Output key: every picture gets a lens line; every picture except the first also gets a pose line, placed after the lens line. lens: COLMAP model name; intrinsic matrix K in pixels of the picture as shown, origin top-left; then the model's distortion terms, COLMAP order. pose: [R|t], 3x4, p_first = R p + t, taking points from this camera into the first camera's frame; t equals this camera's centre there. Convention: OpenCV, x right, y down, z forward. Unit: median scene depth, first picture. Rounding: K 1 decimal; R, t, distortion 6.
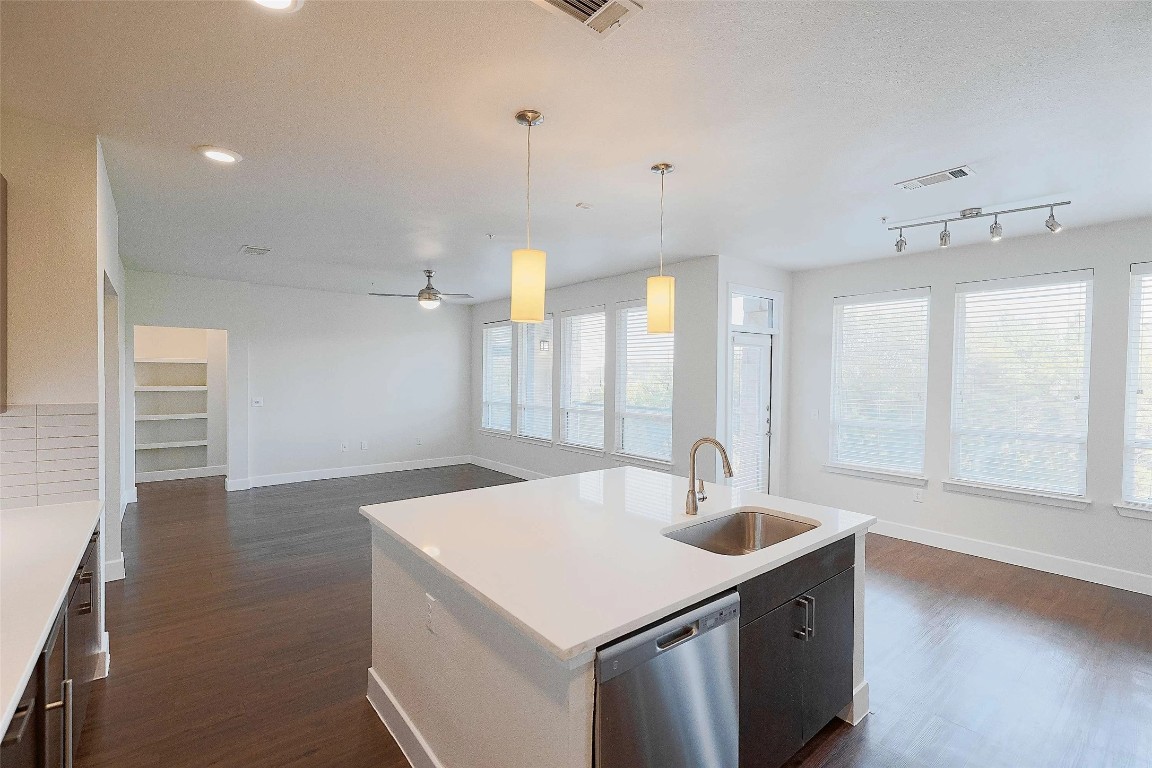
lens RADIAL K [[505.1, 0, 576.0], [0, 505.1, 384.0], [0, 0, 1]] dist [0.000823, 0.000108]
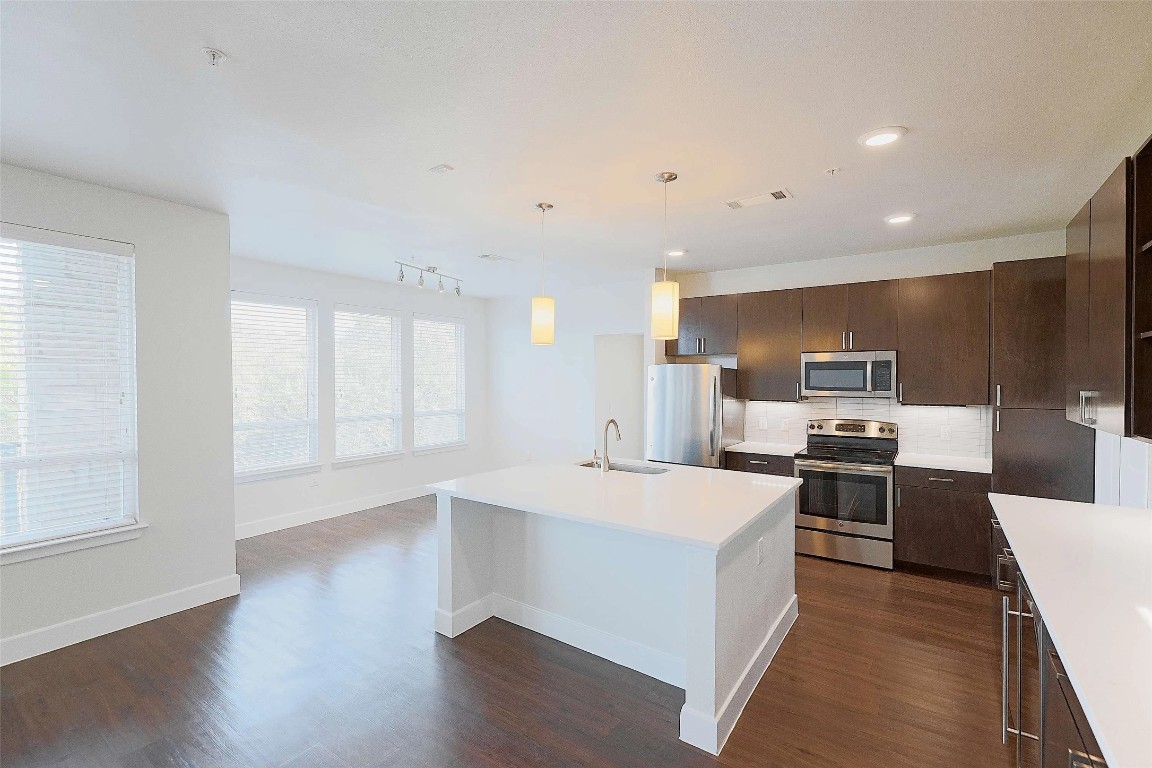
lens RADIAL K [[505.1, 0, 576.0], [0, 505.1, 384.0], [0, 0, 1]] dist [0.000823, 0.000108]
pose [[-0.256630, -0.026090, 0.966157, -0.795955], [0.016665, 0.999368, 0.031414, -0.035174], [-0.966366, 0.024163, -0.256033, 0.975327]]
